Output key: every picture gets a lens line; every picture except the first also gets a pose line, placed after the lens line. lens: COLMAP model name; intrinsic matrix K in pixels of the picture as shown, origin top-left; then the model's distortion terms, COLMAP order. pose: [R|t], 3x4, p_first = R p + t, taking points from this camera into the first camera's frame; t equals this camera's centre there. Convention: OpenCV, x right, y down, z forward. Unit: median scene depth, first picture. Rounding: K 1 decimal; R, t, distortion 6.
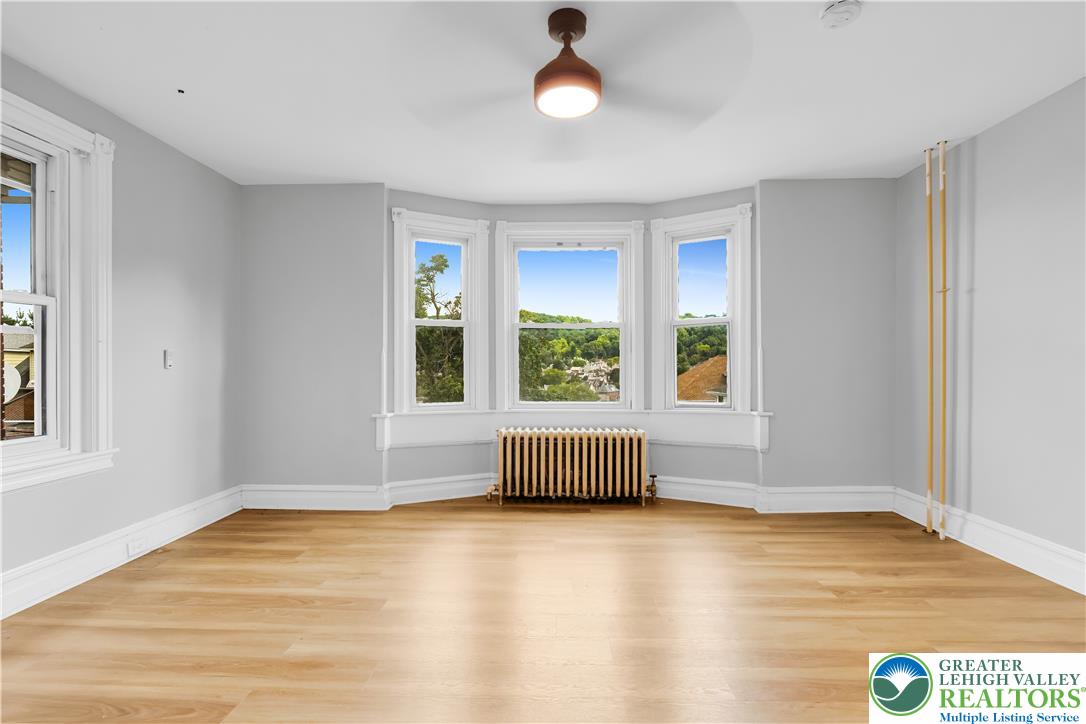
lens RADIAL K [[493.1, 0, 539.9], [0, 493.1, 369.1], [0, 0, 1]] dist [-0.000447, 0.000033]
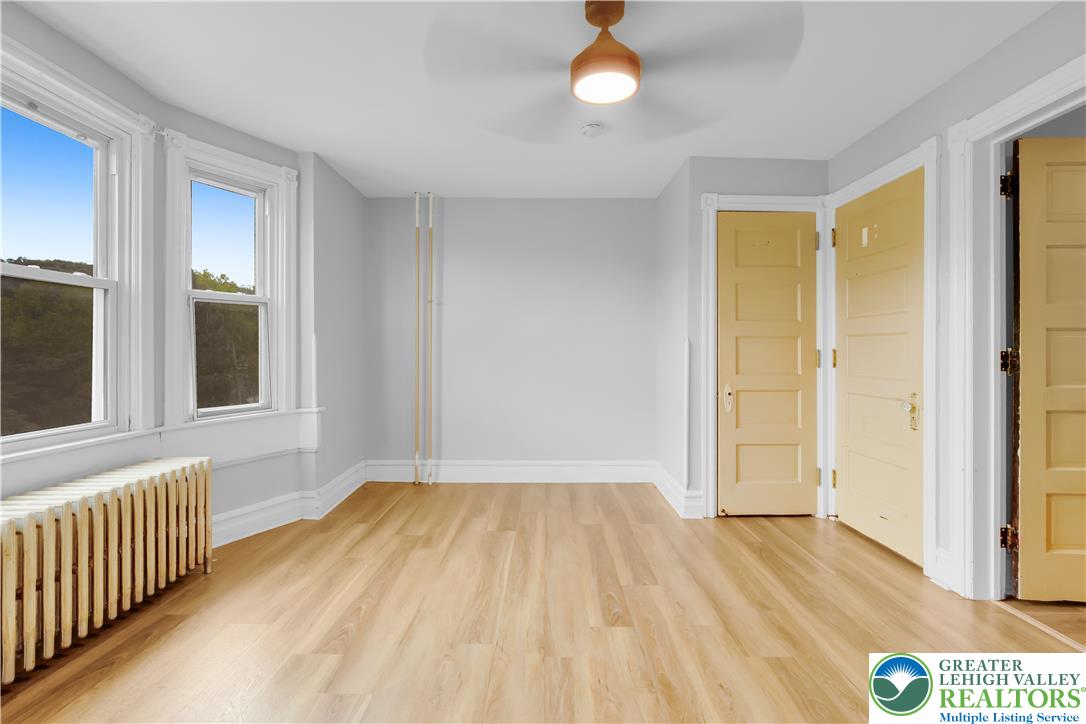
lens RADIAL K [[523.8, 0, 534.9], [0, 523.8, 356.2], [0, 0, 1]] dist [0.001001, 0.000218]
pose [[-0.035357, -0.001087, 0.999374, -0.516917], [0.004249, 0.999990, 0.001238, -0.007767], [-0.999366, 0.004290, -0.035352, 0.613271]]
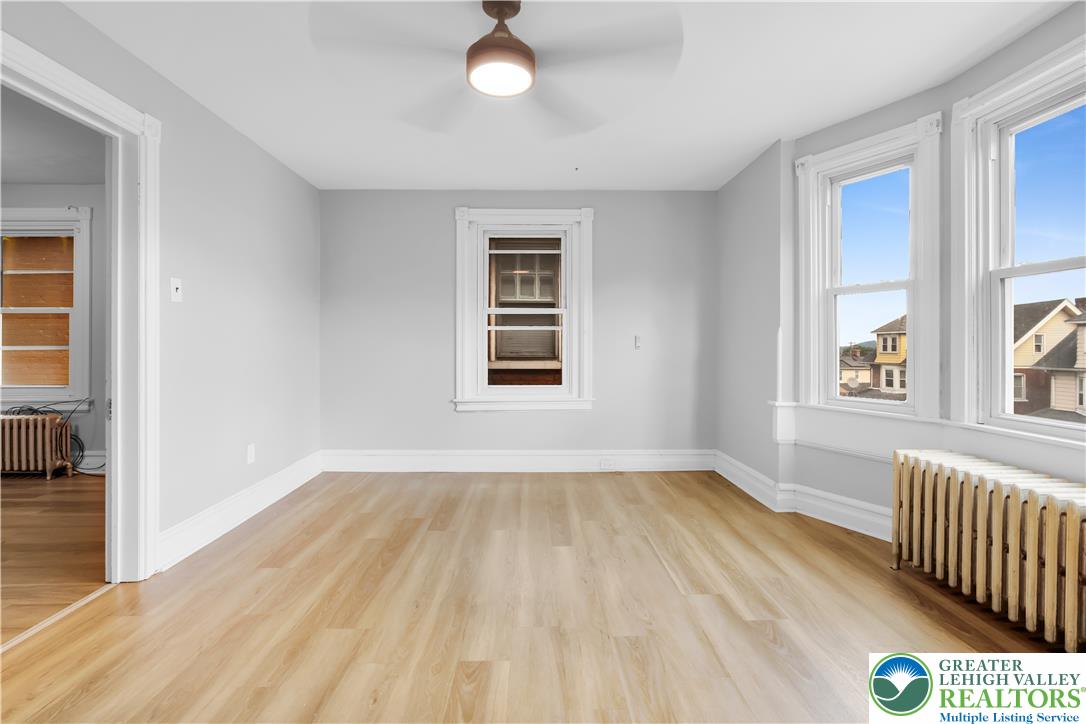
lens RADIAL K [[496.7, 0, 540.8], [0, 496.7, 350.1], [0, 0, 1]] dist [-0.001230, 0.000493]
pose [[0.074192, 0.009405, -0.997200, 0.546267], [-0.006668, 0.999938, 0.008935, -0.006404], [0.997222, 0.005986, 0.074251, 0.524299]]
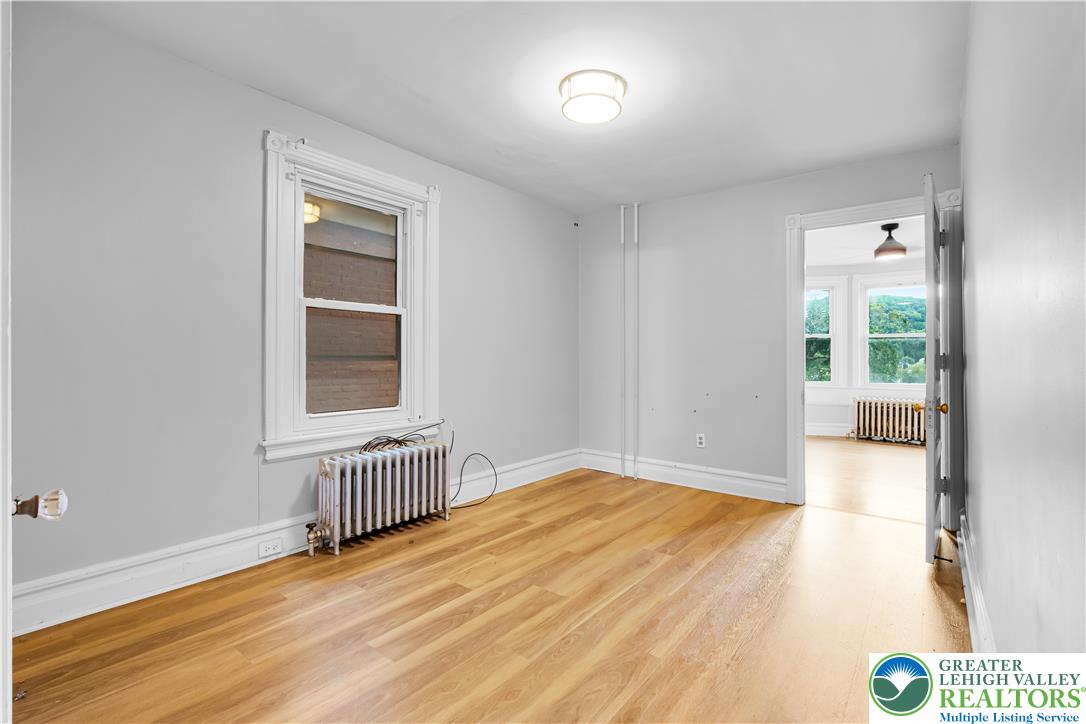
lens RADIAL K [[523.8, 0, 534.9], [0, 523.8, 356.2], [0, 0, 1]] dist [0.001001, 0.000218]
pose [[0.814435, 0.004380, -0.580239, 0.066525], [-0.011347, 0.999901, -0.008380, 0.006323], [0.580144, 0.013409, 0.814403, -1.103656]]
